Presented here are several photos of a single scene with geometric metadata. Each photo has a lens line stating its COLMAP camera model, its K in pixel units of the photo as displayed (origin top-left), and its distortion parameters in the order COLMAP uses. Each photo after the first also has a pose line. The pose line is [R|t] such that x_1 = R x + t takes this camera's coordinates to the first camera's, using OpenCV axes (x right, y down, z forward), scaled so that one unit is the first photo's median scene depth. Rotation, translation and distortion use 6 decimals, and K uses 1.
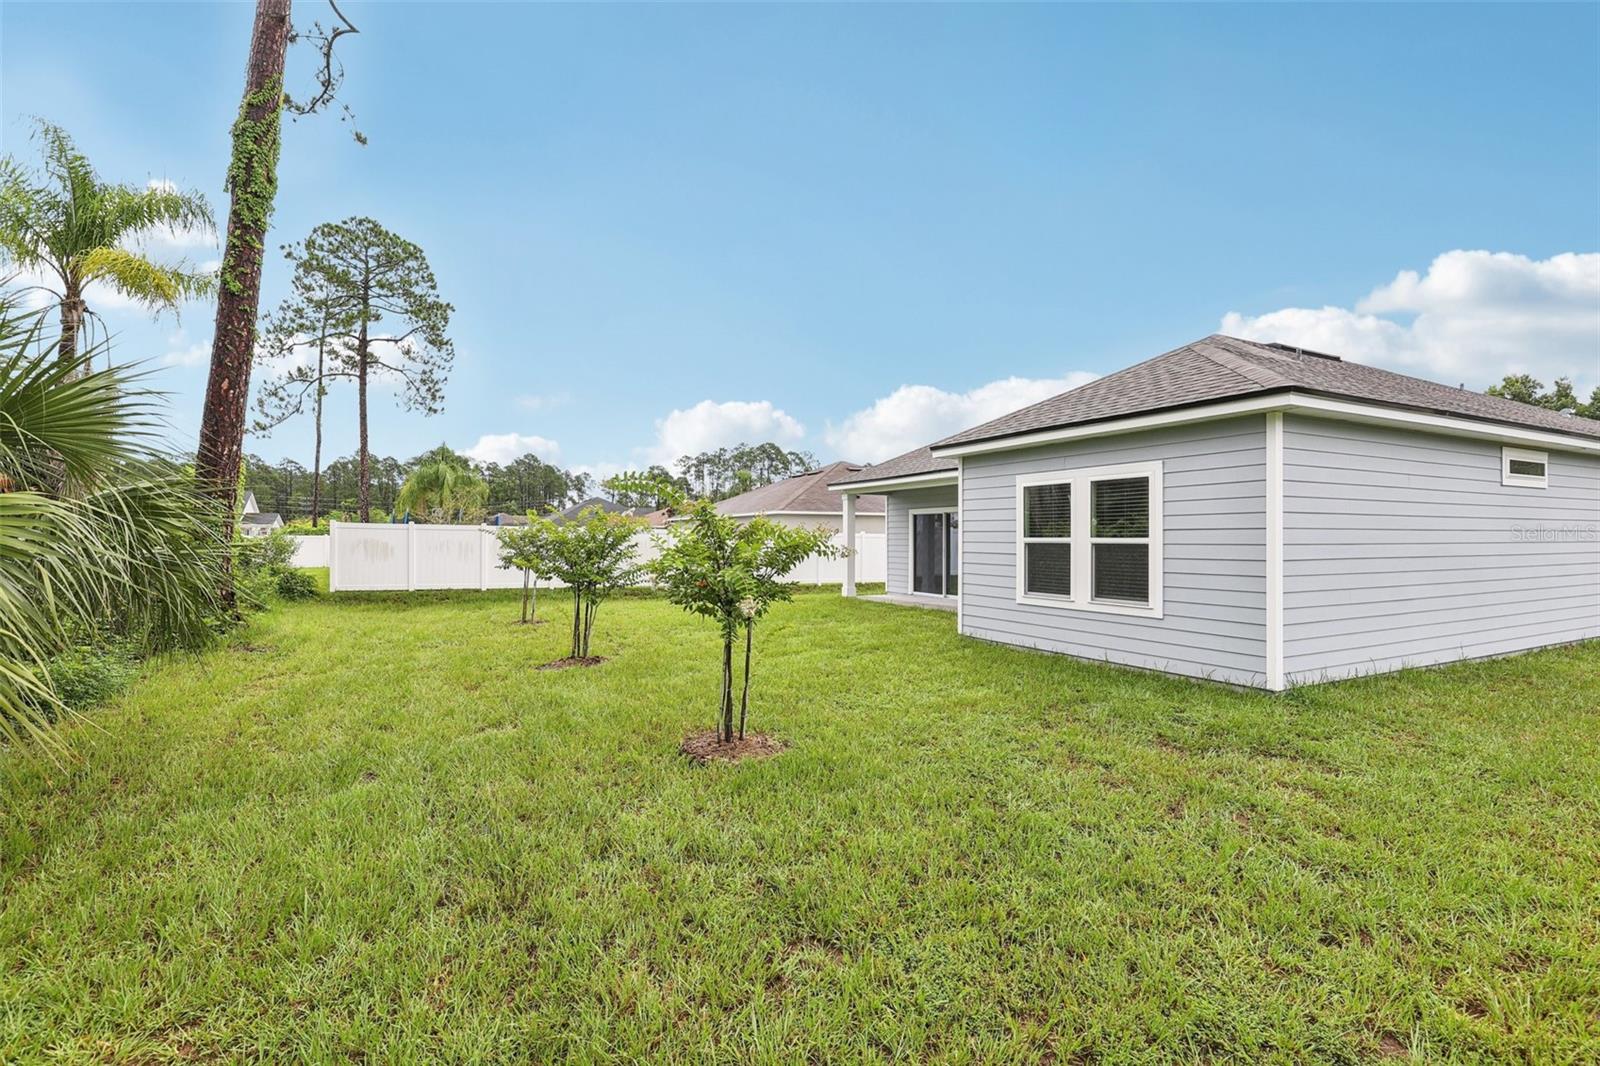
lens RADIAL K [[738.7, 0, 801.4], [0, 738.7, 531.8], [0, 0, 1]] dist [0.001966, 0.000096]
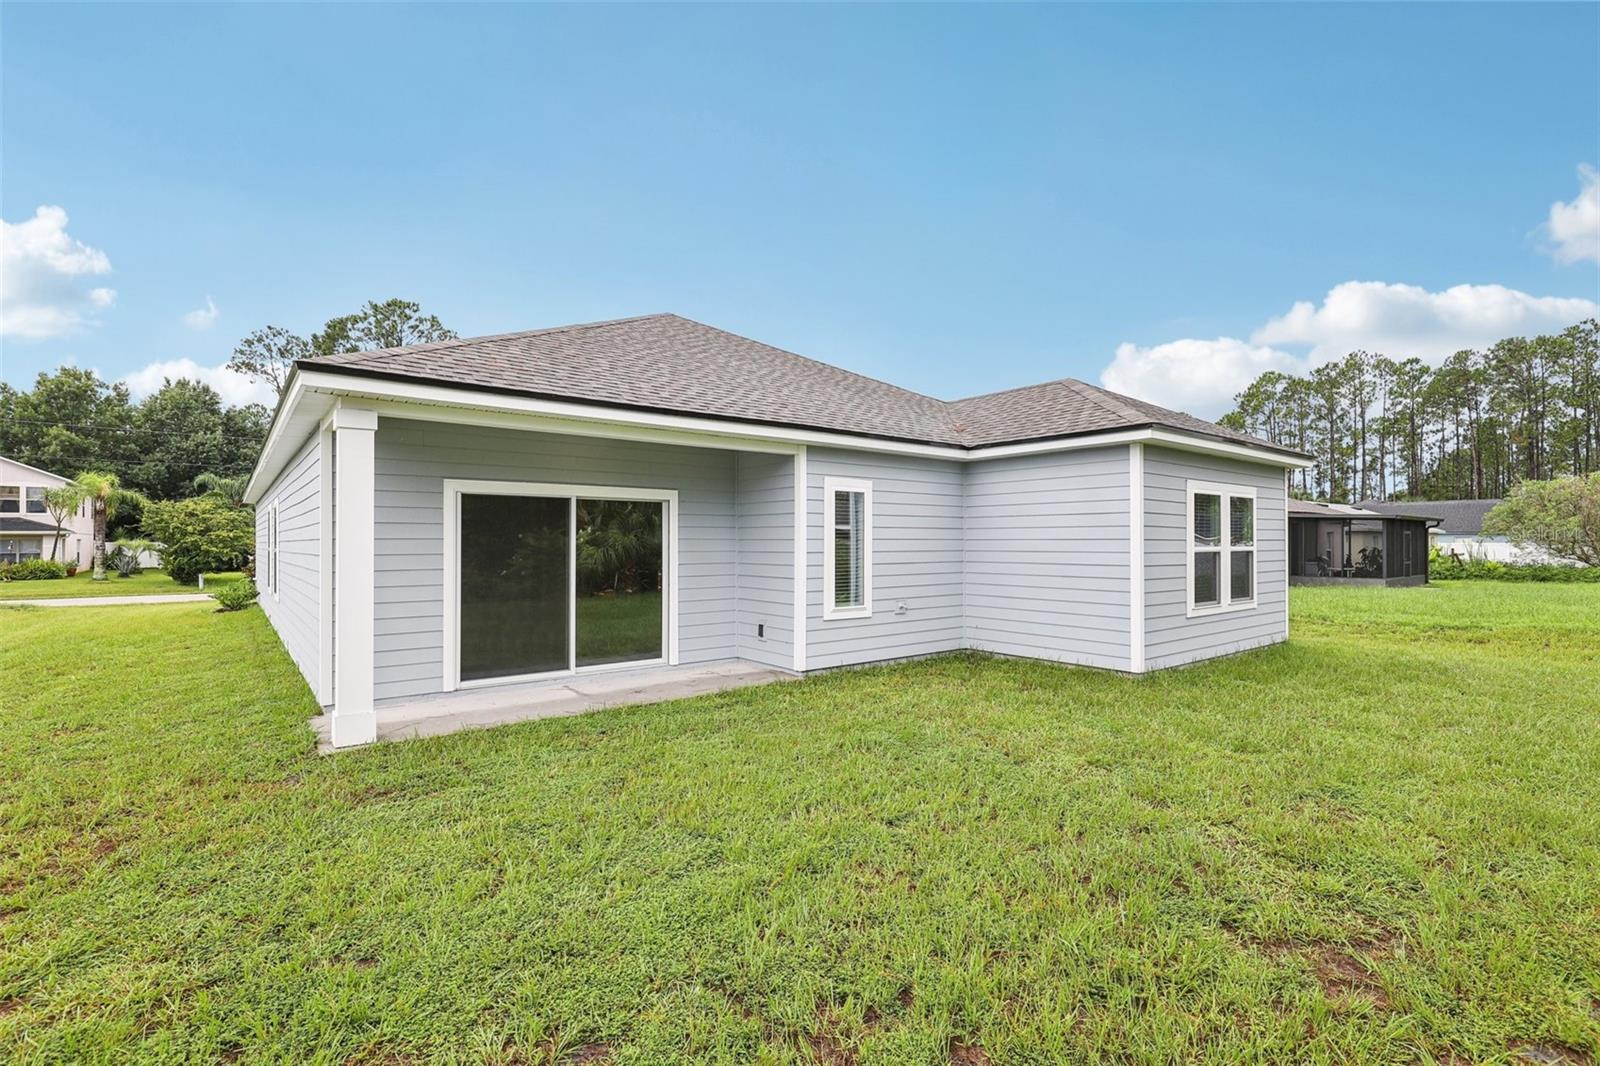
lens RADIAL K [[727.6, 0, 801.3], [0, 727.6, 536.0], [0, 0, 1]] dist [0.001385, -0.000275]
pose [[-0.177376, 0.013584, 0.984049, -0.584283], [-0.004144, 0.999886, -0.014550, 0.011150], [-0.984134, -0.006658, -0.177300, 1.836872]]
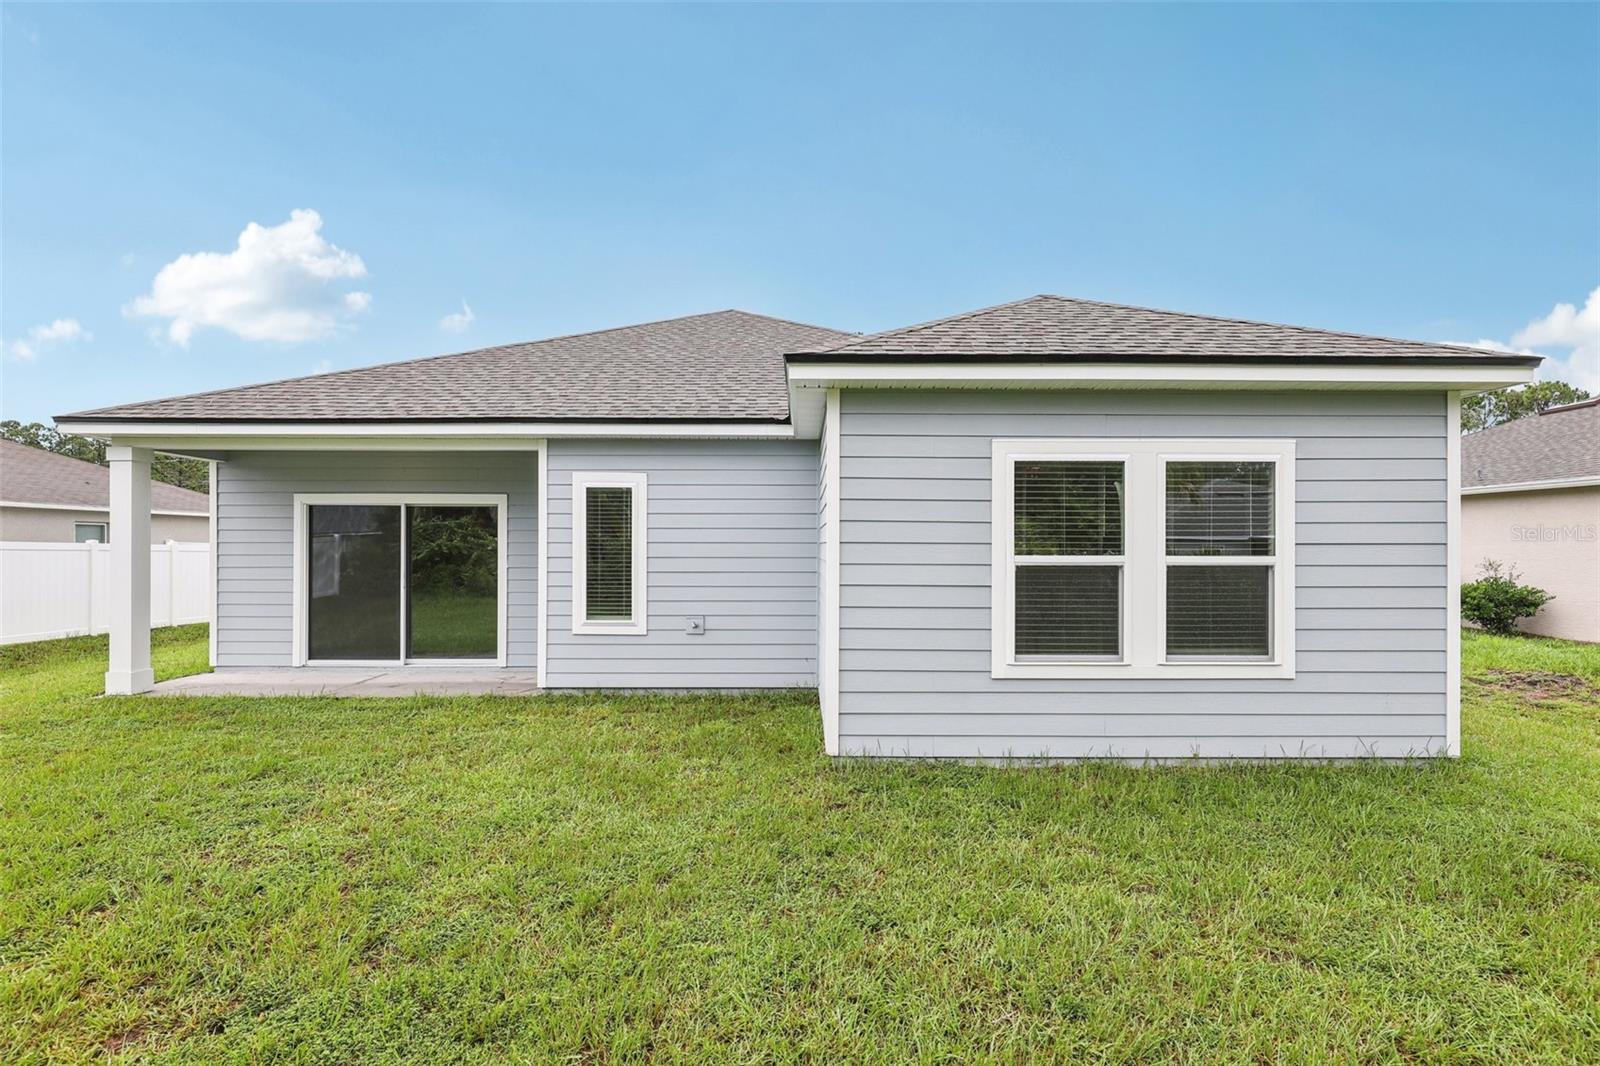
lens RADIAL K [[727.6, 0, 801.3], [0, 727.6, 536.0], [0, 0, 1]] dist [0.001385, -0.000275]
pose [[0.465742, 0.016273, 0.884771, -0.267802], [-0.008803, 0.999867, -0.013756, 0.002818], [-0.884877, -0.001382, 0.465823, 0.983777]]
